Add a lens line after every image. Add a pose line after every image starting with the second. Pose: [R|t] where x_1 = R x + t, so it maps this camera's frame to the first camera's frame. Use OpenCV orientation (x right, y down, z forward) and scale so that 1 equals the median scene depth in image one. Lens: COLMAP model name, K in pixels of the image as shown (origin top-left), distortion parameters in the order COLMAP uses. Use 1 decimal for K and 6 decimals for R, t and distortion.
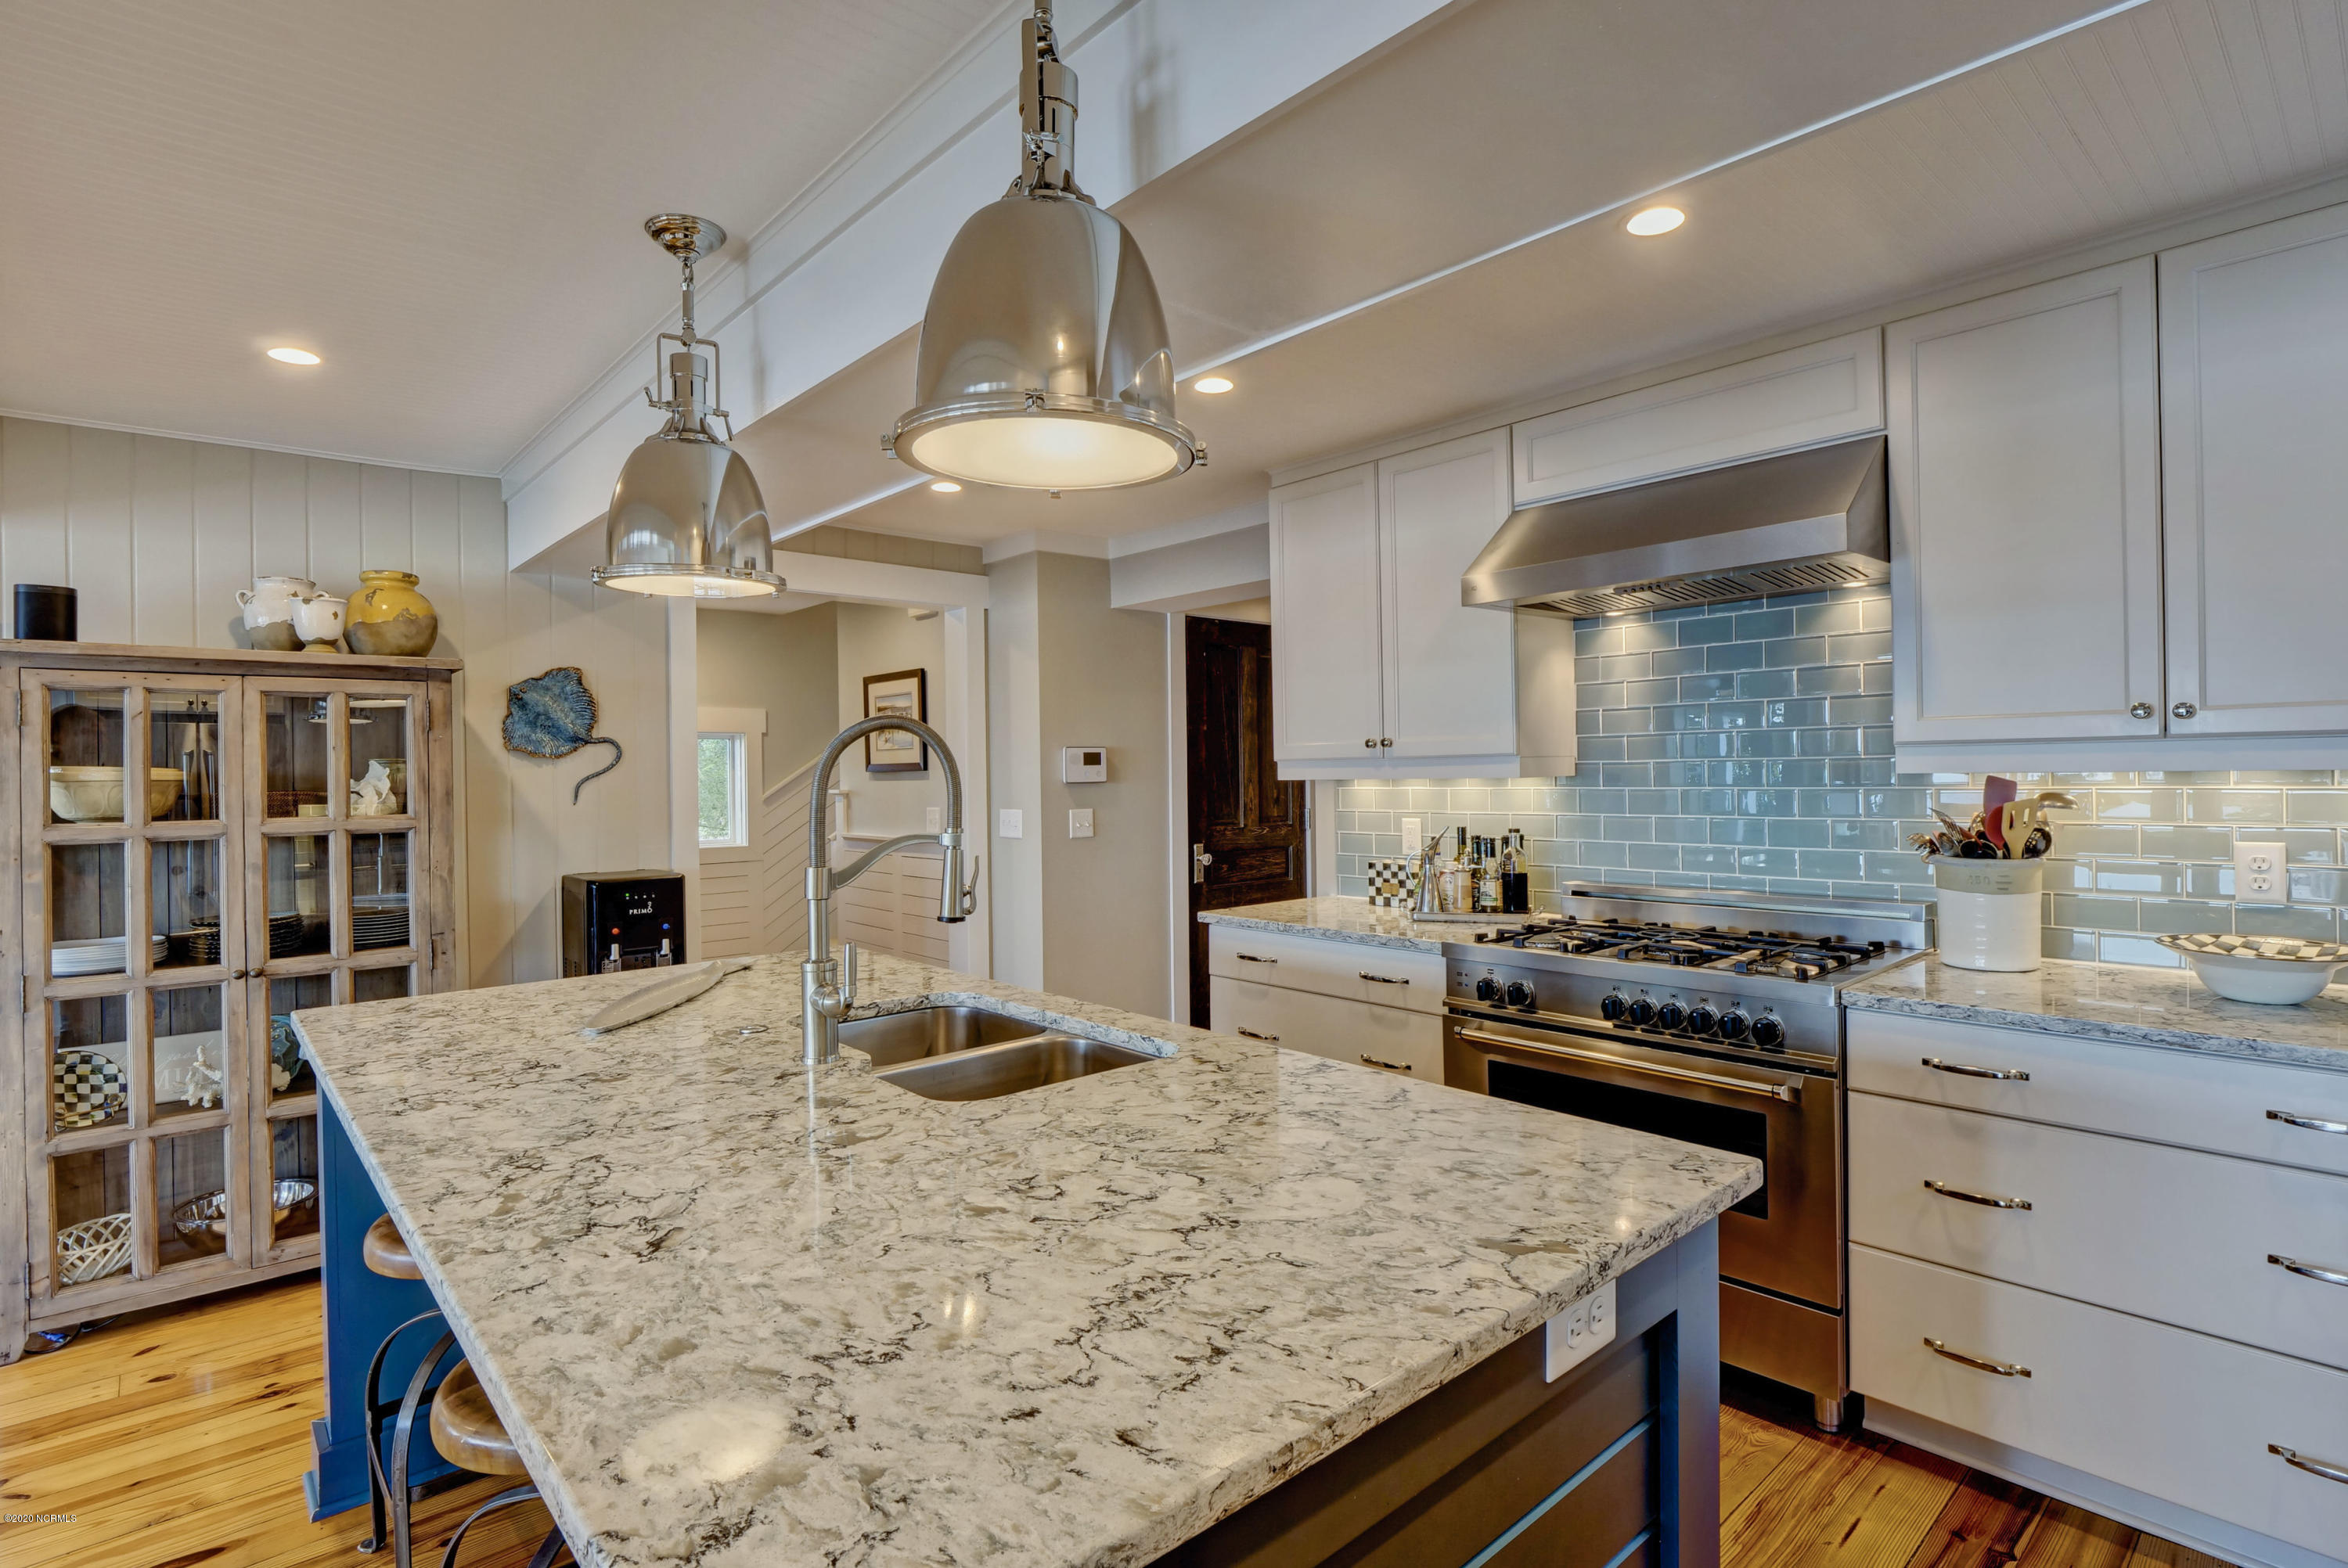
lens RADIAL K [[1151.0, 0, 1174.9], [0, 1151.0, 774.9], [0, 0, 1]] dist [-0.008706, -0.002837]
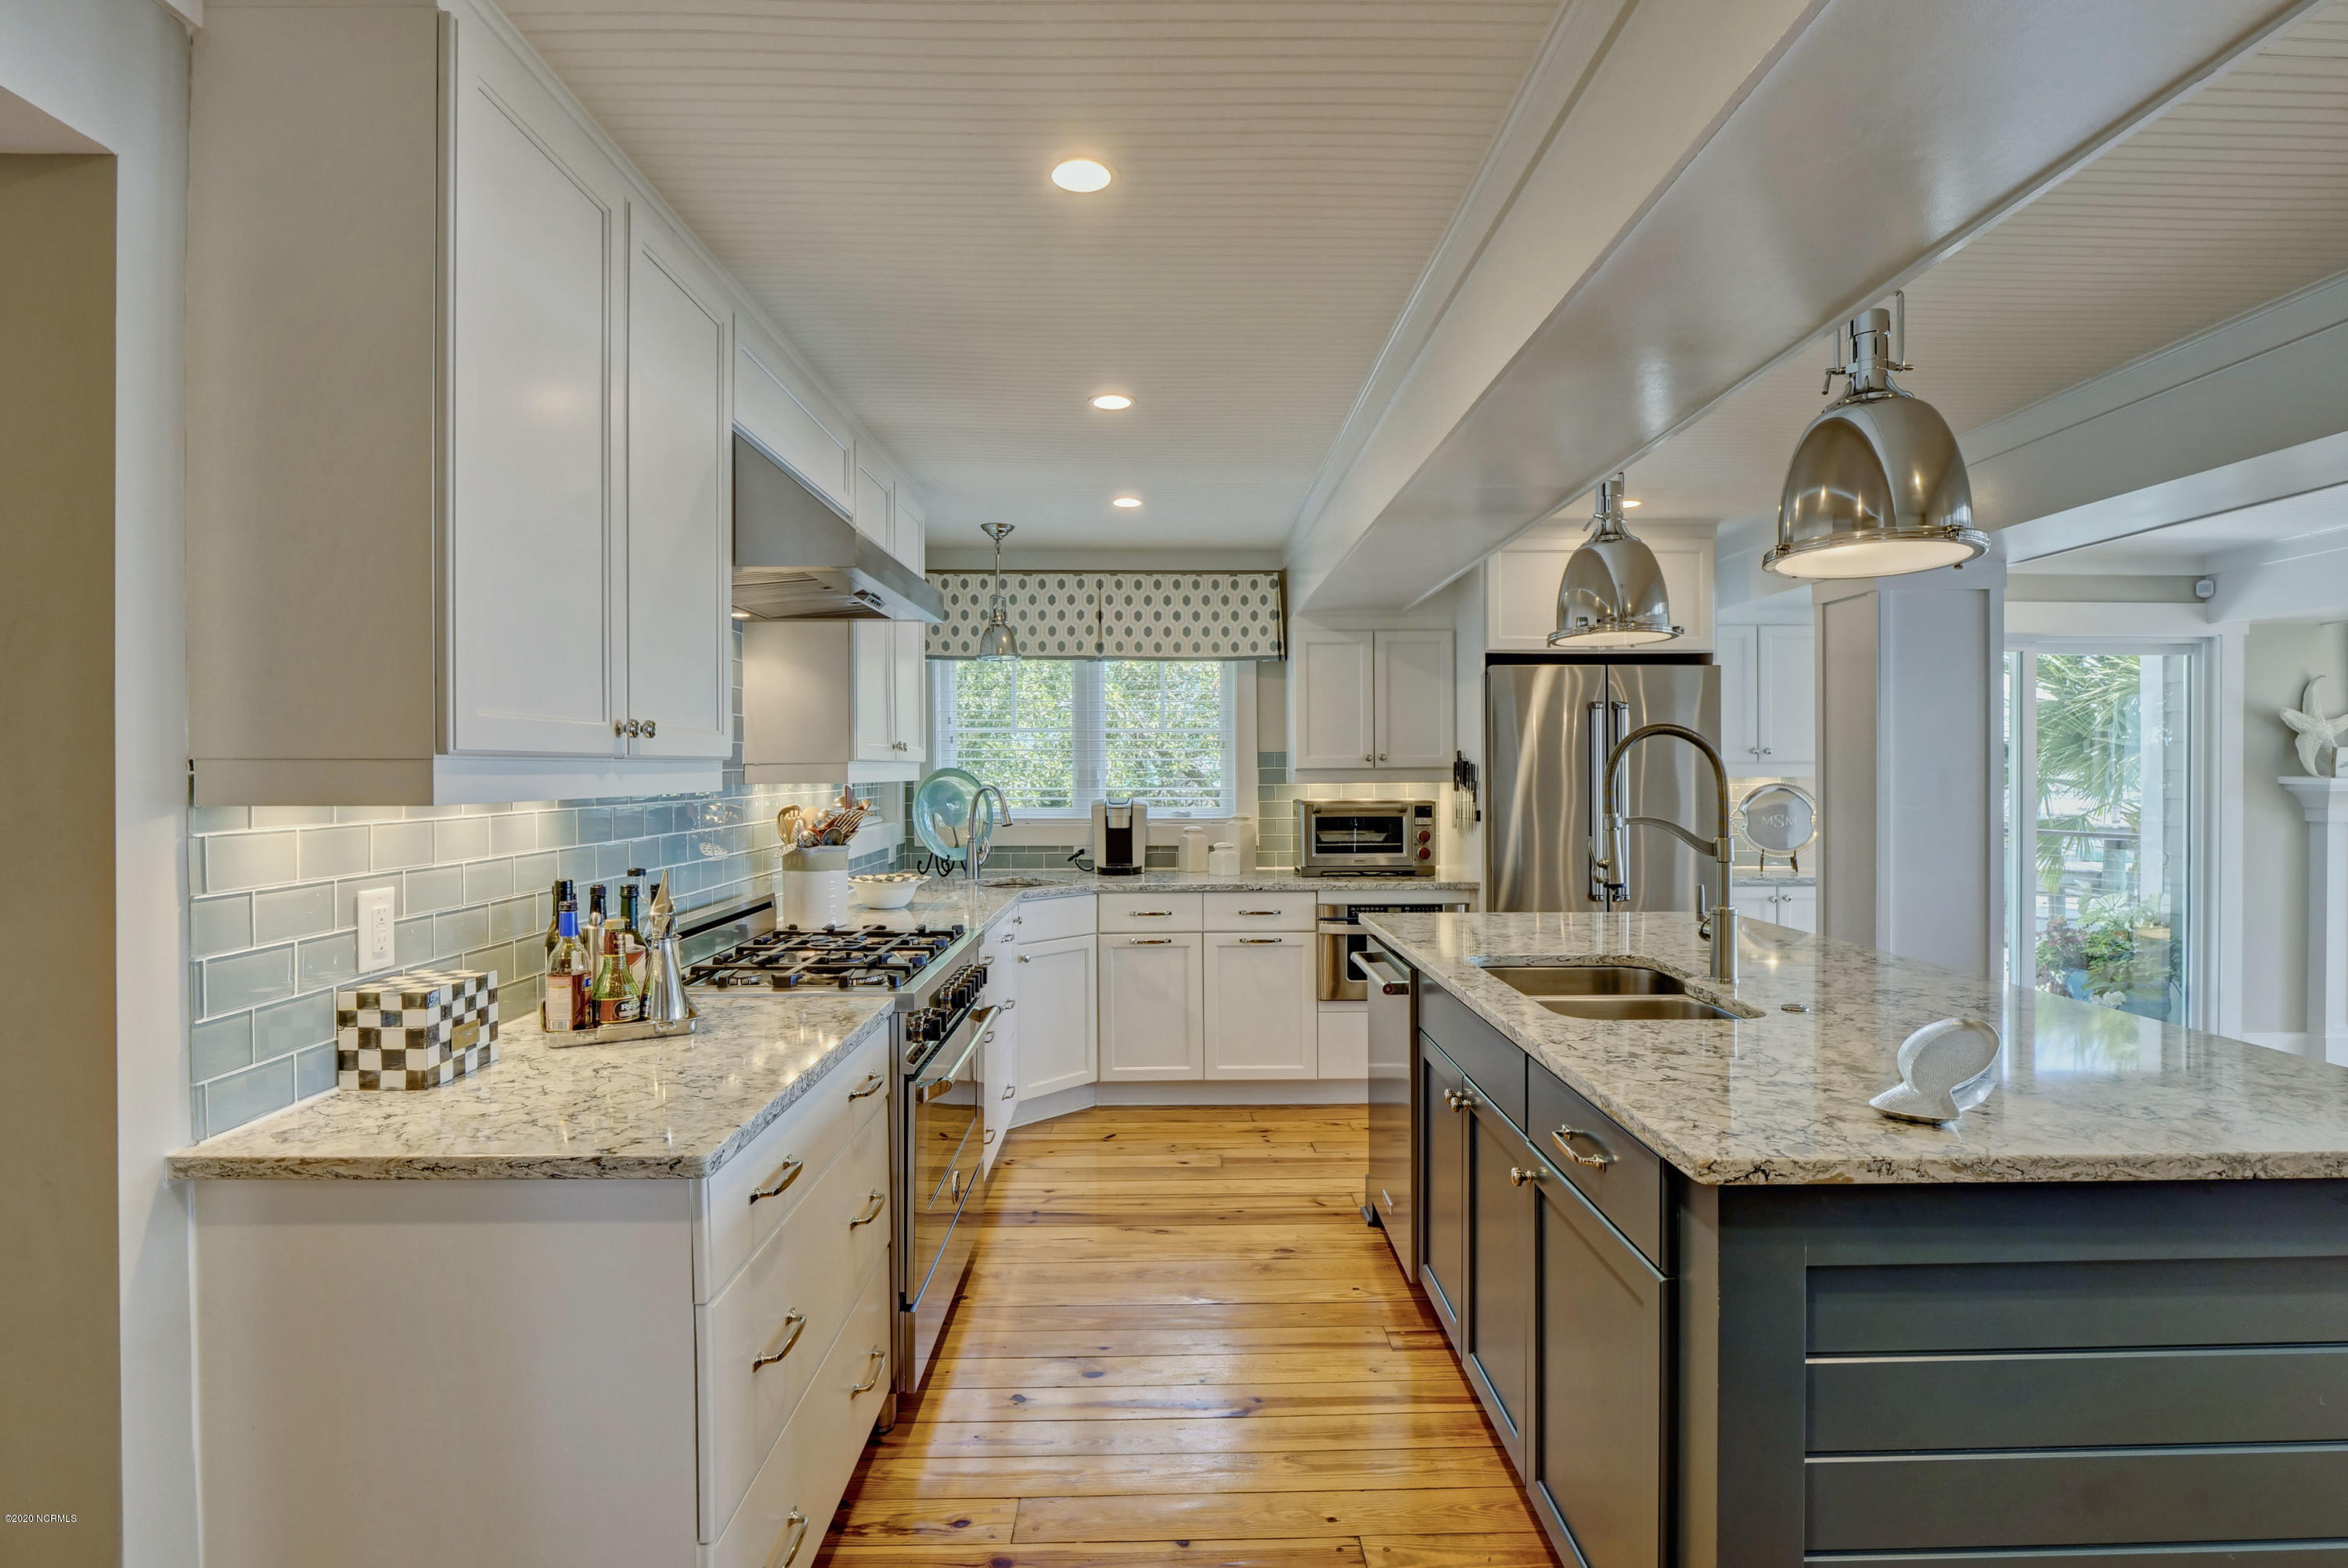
lens RADIAL K [[1151.0, 0, 1175.2], [0, 1151.0, 777.2], [0, 0, 1]] dist [-0.008706, -0.002837]
pose [[-0.756848, 0.006654, 0.653557, -0.331302], [0.011342, 0.999931, 0.002954, -0.003177], [-0.653493, 0.009648, -0.756871, 1.164853]]
